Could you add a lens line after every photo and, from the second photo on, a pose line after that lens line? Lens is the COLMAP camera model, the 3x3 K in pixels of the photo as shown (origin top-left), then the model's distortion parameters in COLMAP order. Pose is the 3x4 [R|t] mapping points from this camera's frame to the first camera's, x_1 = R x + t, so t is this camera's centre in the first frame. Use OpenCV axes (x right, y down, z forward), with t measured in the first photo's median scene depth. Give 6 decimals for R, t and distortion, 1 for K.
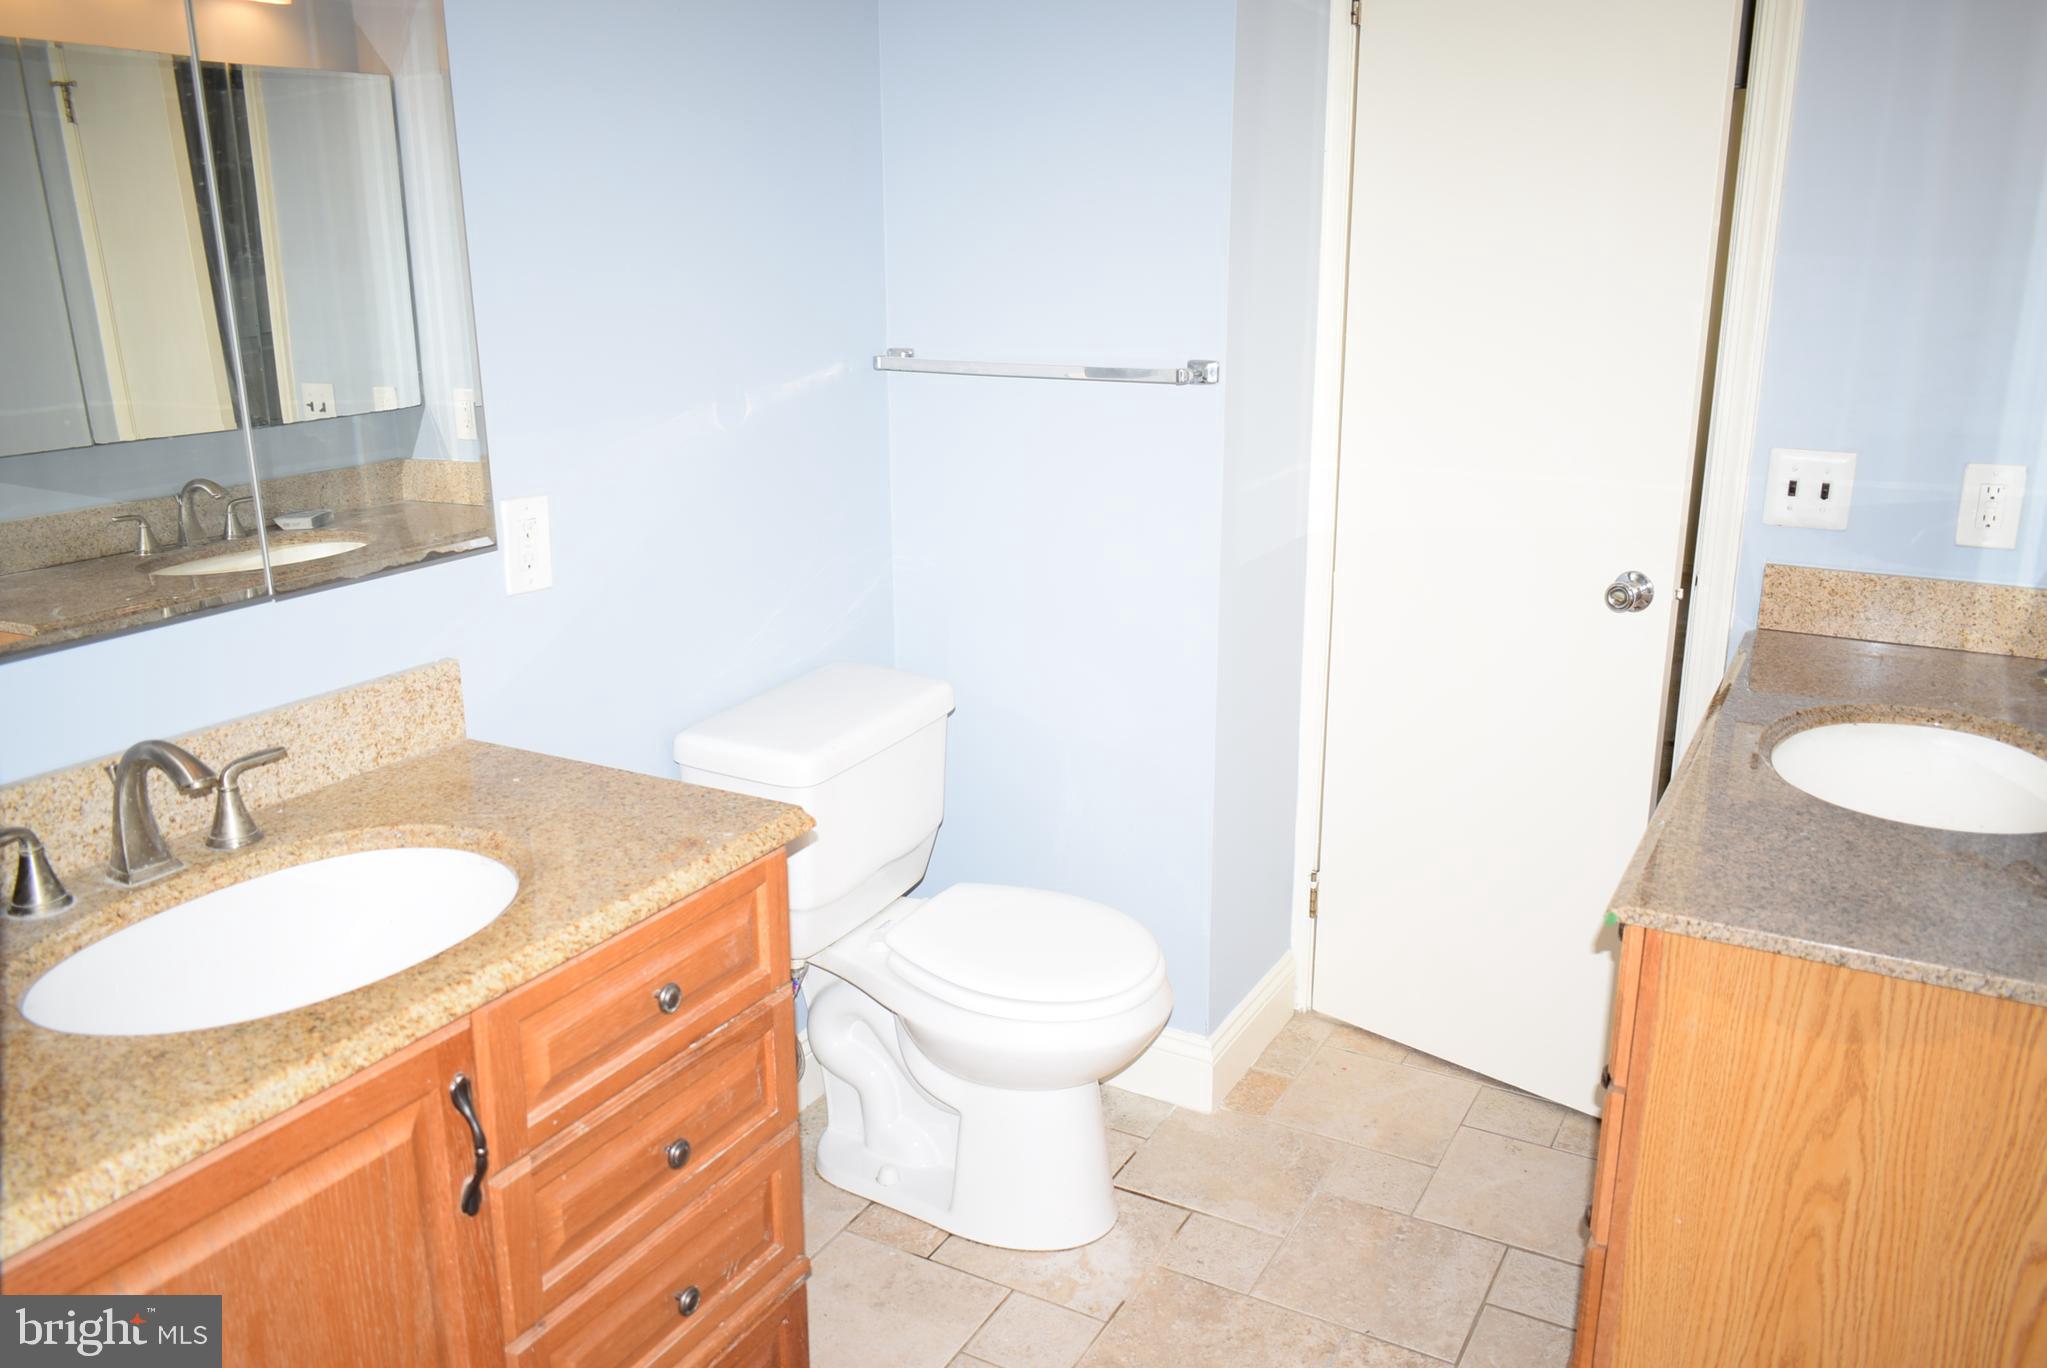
lens RADIAL K [[1591.6, 0, 1026.4], [0, 1591.6, 681.0], [0, 0, 1]] dist [-0.021145, 0.010858]
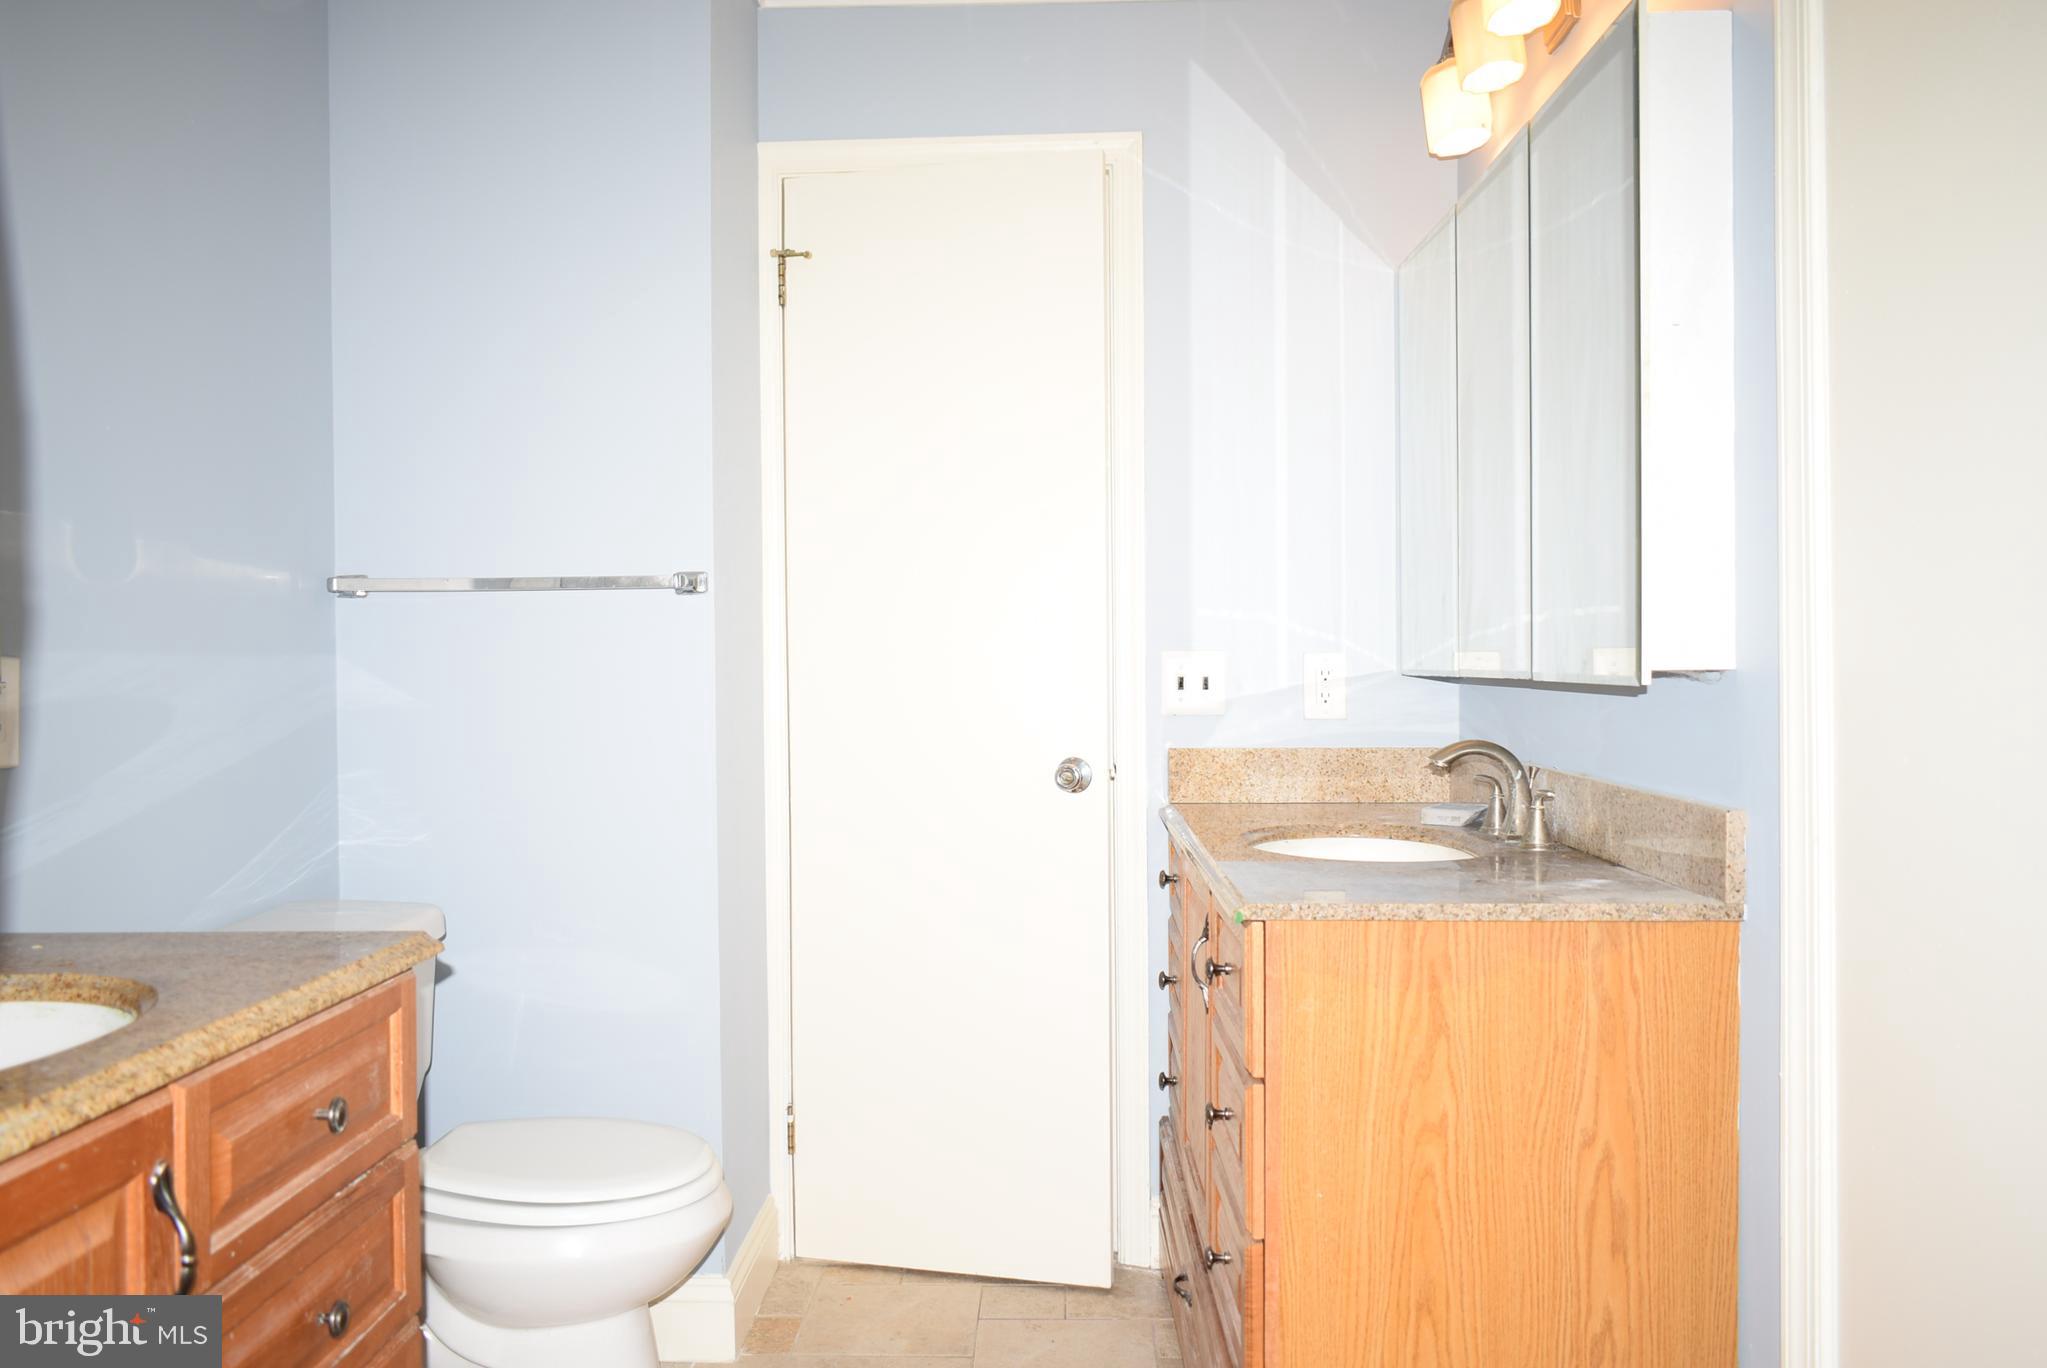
lens RADIAL K [[1591.6, 0, 1024.2], [0, 1591.6, 682.2], [0, 0, 1]] dist [-0.021145, 0.010858]
pose [[0.884234, -0.010894, 0.466917, -0.307013], [0.132507, 0.964500, -0.228435, 0.228593], [-0.447853, 0.263860, 0.854287, 0.038188]]
